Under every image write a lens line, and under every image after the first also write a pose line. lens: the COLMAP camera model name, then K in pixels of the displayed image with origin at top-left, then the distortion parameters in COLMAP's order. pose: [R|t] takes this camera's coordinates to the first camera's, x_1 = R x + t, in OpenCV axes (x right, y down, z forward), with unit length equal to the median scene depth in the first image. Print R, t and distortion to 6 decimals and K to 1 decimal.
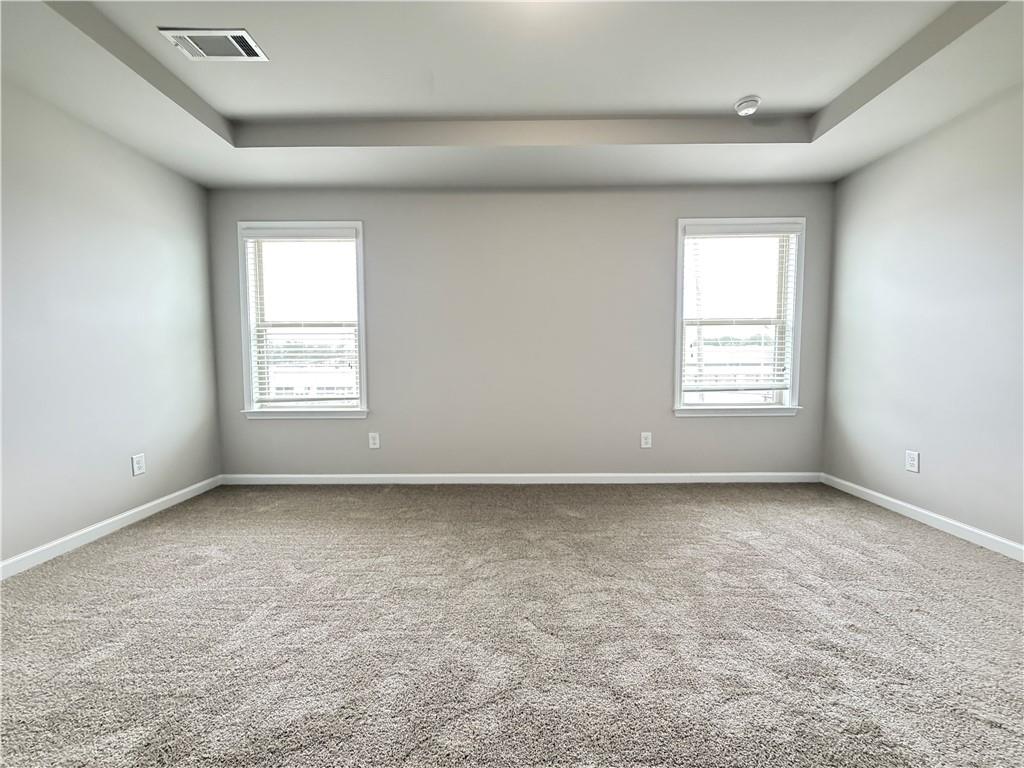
lens RADIAL K [[412.8, 0, 533.3], [0, 412.8, 387.0], [0, 0, 1]] dist [0.000470, 0.001202]
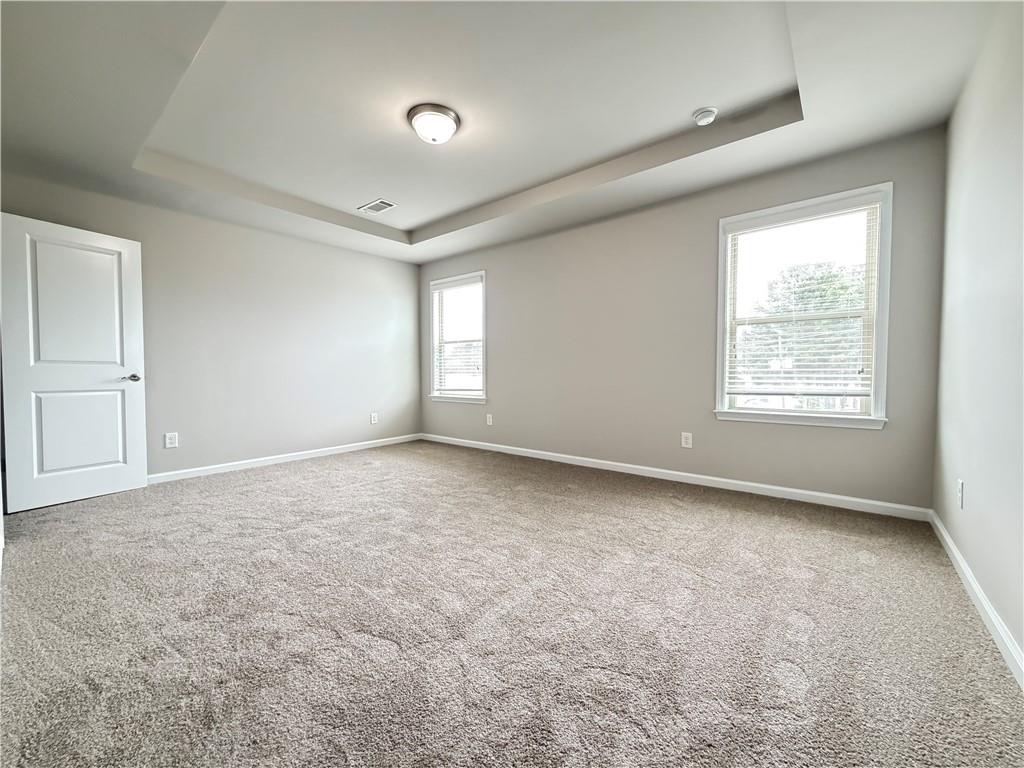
lens RADIAL K [[412.8, 0, 513.4], [0, 412.8, 389.0], [0, 0, 1]] dist [0.000470, 0.001202]
pose [[0.775806, 0.030423, -0.630237, 0.598701], [-0.036174, 0.999339, 0.003712, 0.014181], [0.629934, 0.019918, 0.776394, -0.071717]]
